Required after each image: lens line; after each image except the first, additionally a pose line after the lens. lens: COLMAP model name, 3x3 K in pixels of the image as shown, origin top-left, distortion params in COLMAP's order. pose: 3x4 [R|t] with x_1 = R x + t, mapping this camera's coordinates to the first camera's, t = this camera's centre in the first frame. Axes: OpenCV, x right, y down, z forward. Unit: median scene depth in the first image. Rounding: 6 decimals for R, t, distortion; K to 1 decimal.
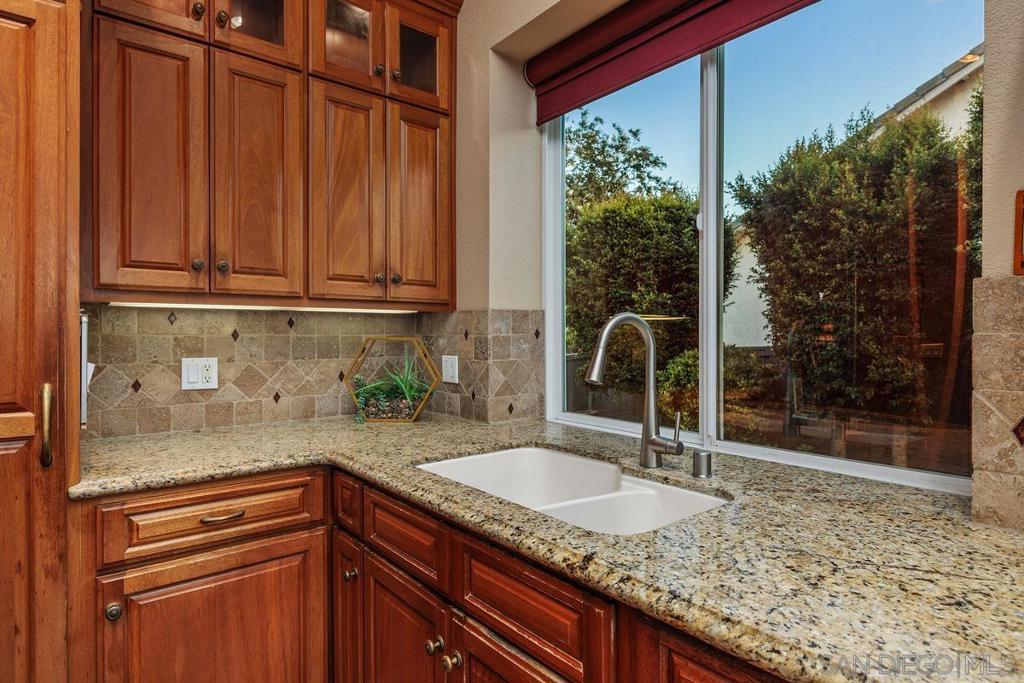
lens RADIAL K [[562.7, 0, 511.4], [0, 562.7, 338.5], [0, 0, 1]] dist [0.007966, 0.000465]
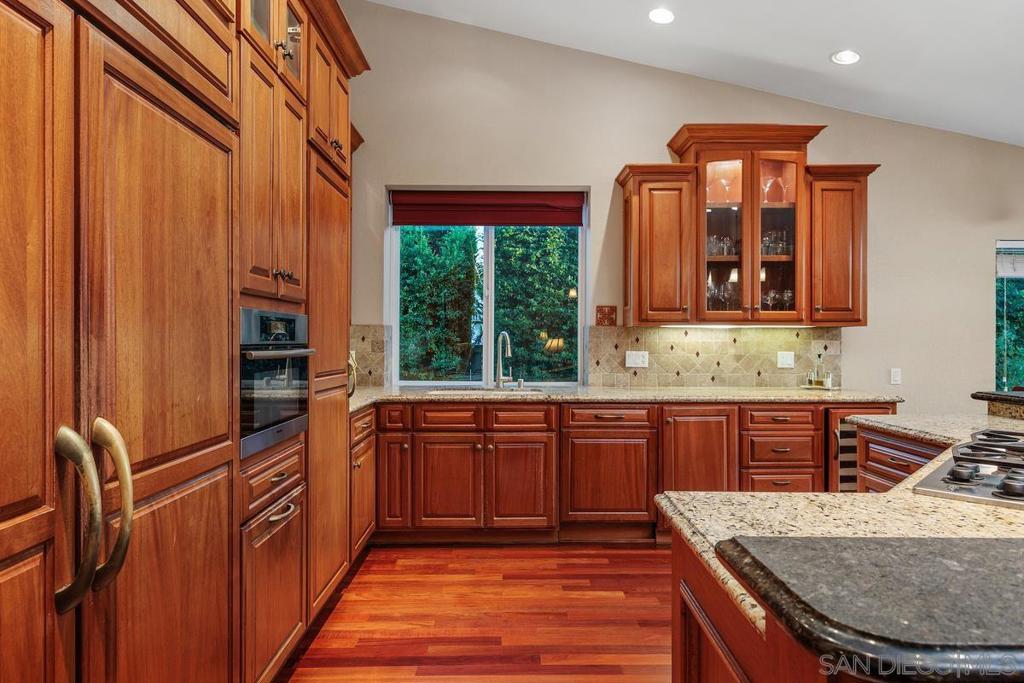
lens RADIAL K [[618.2, 0, 512.1], [0, 618.2, 340.9], [0, 0, 1]] dist [-0.000228, -0.000009]
pose [[0.618580, 0.000823, 0.785722, -1.316940], [-0.000614, 1.000000, -0.000565, 0.001252], [-0.785722, -0.000133, 0.618580, -0.568274]]
